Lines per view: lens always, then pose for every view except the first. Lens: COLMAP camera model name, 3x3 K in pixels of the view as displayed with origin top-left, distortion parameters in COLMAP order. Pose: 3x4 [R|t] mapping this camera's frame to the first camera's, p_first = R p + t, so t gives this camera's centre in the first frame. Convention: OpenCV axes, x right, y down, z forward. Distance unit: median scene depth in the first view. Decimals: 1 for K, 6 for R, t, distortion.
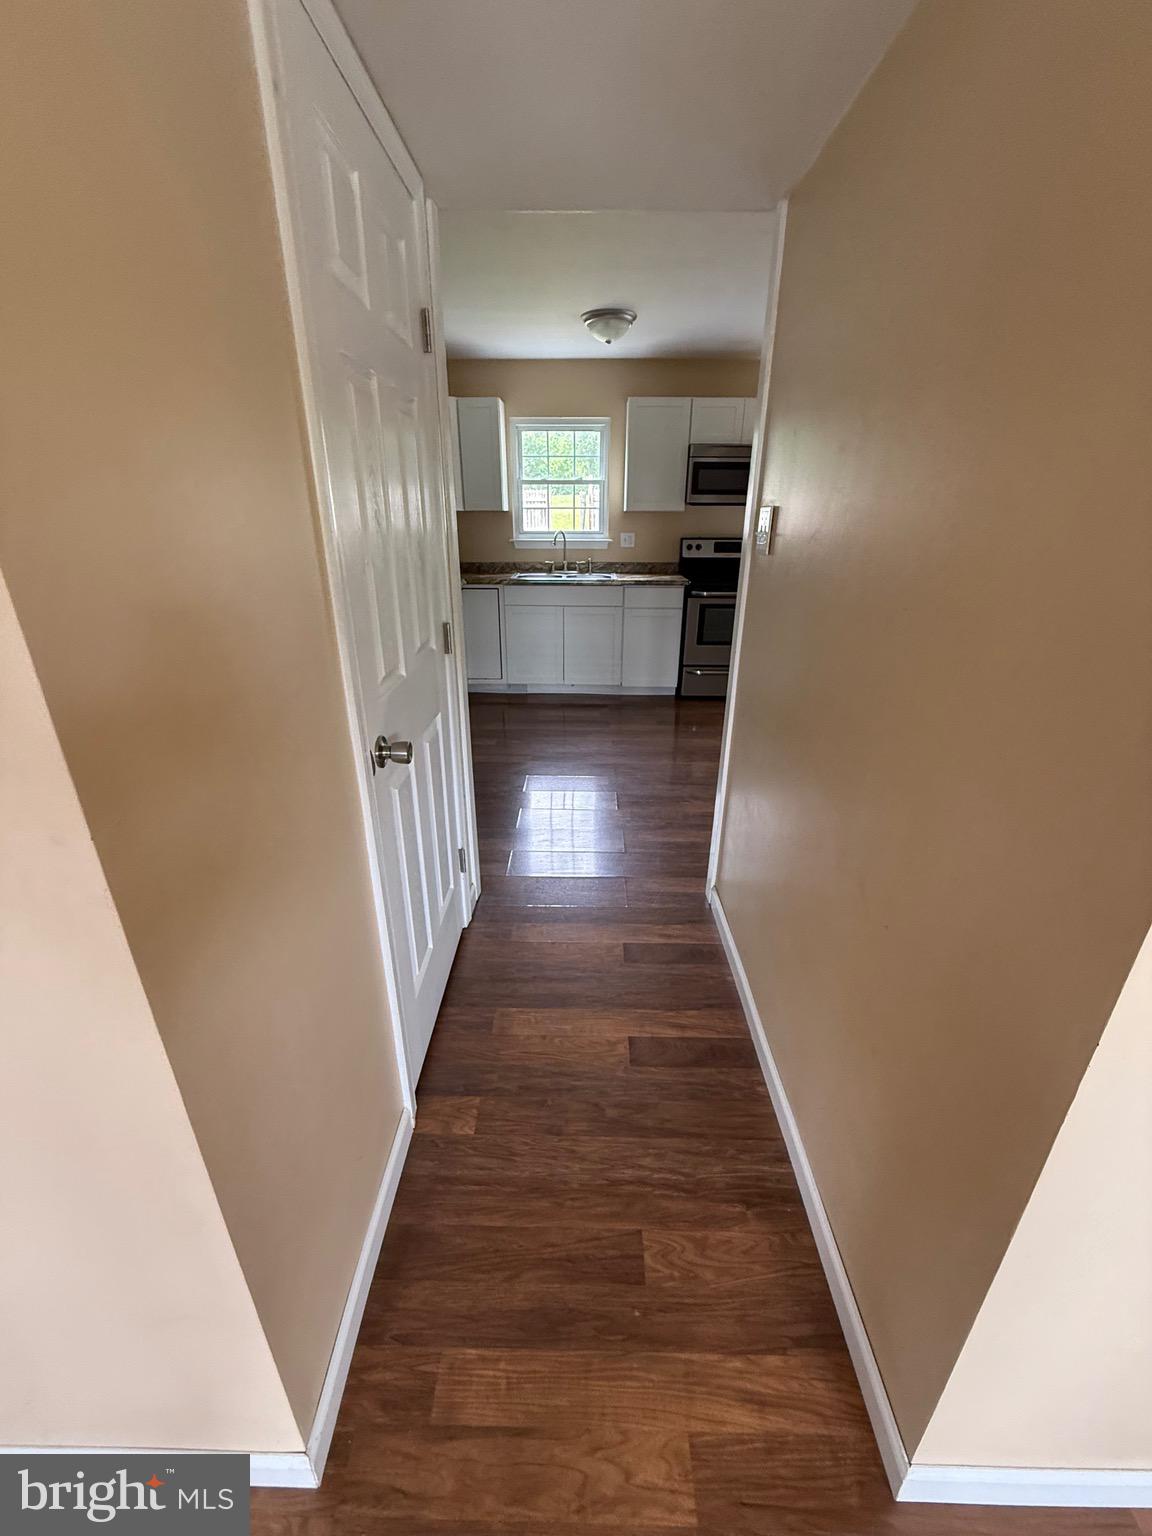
lens RADIAL K [[612.9, 0, 575.4], [0, 612.9, 763.8], [0, 0, 1]] dist [0.001208, -0.000039]
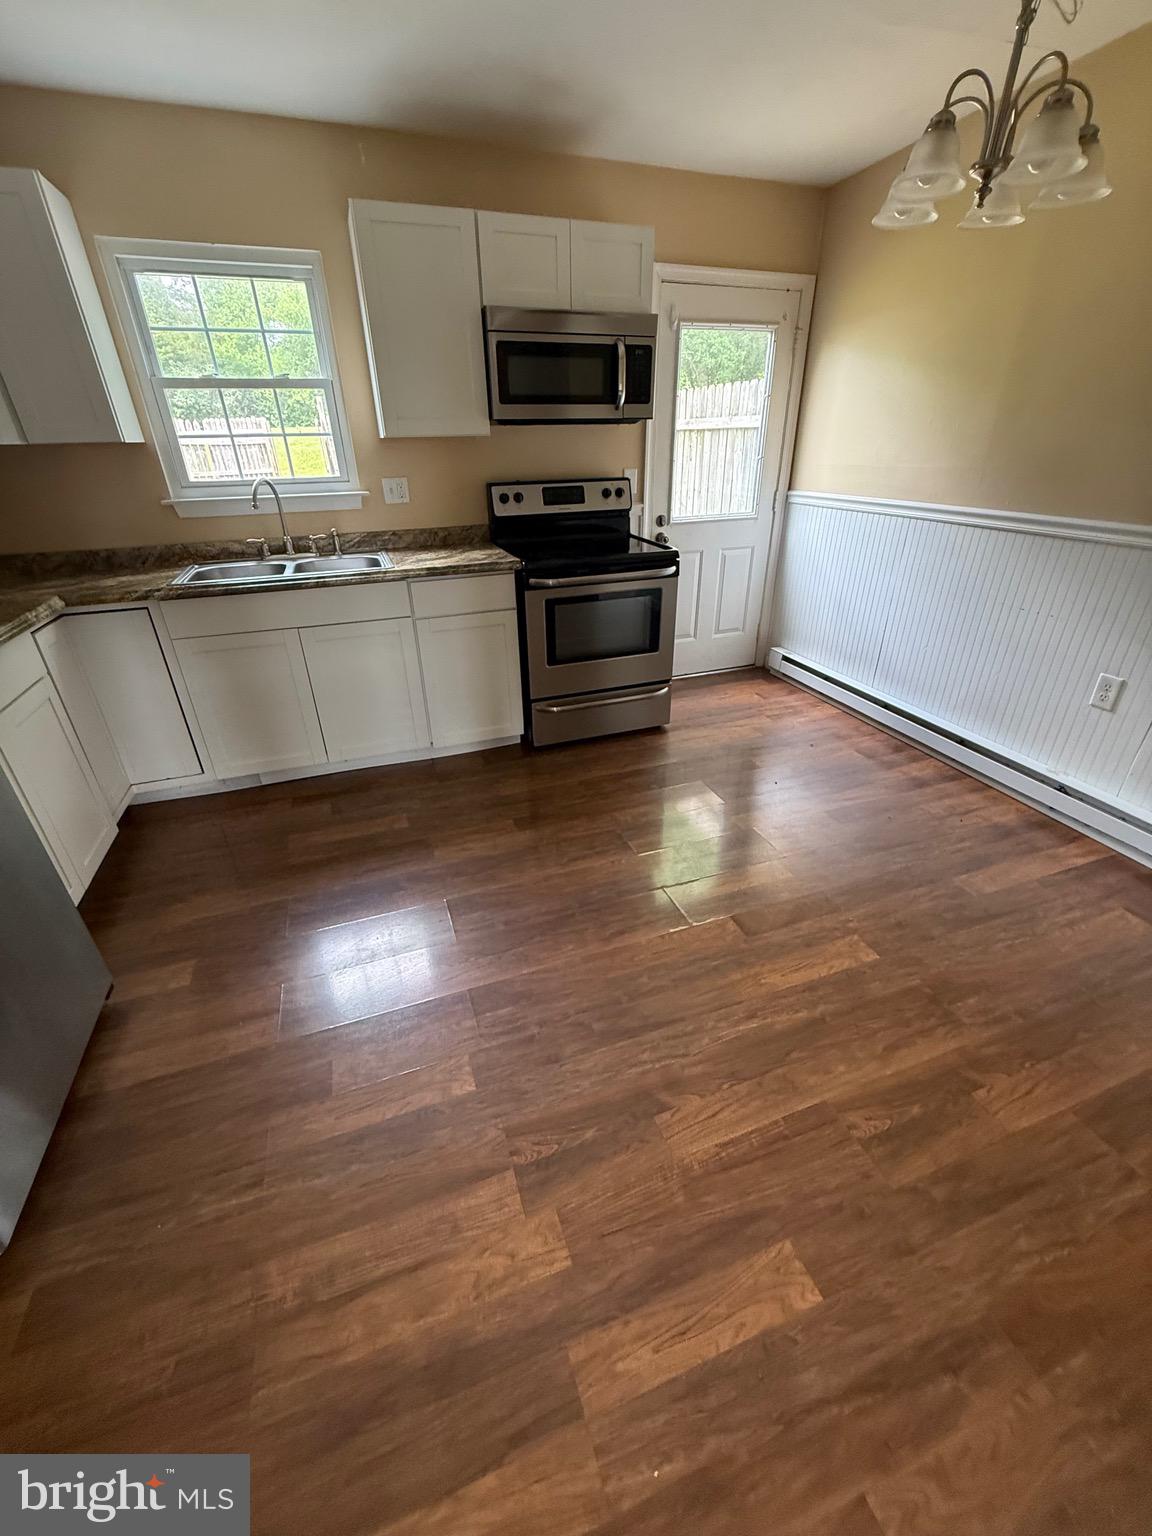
lens RADIAL K [[612.9, 0, 575.4], [0, 612.9, 763.8], [0, 0, 1]] dist [0.001208, -0.000039]
pose [[0.934665, -0.183707, 0.304391, 0.021332], [0.154320, 0.980930, 0.118158, -0.164385], [-0.320293, -0.063464, 0.945190, 0.407579]]
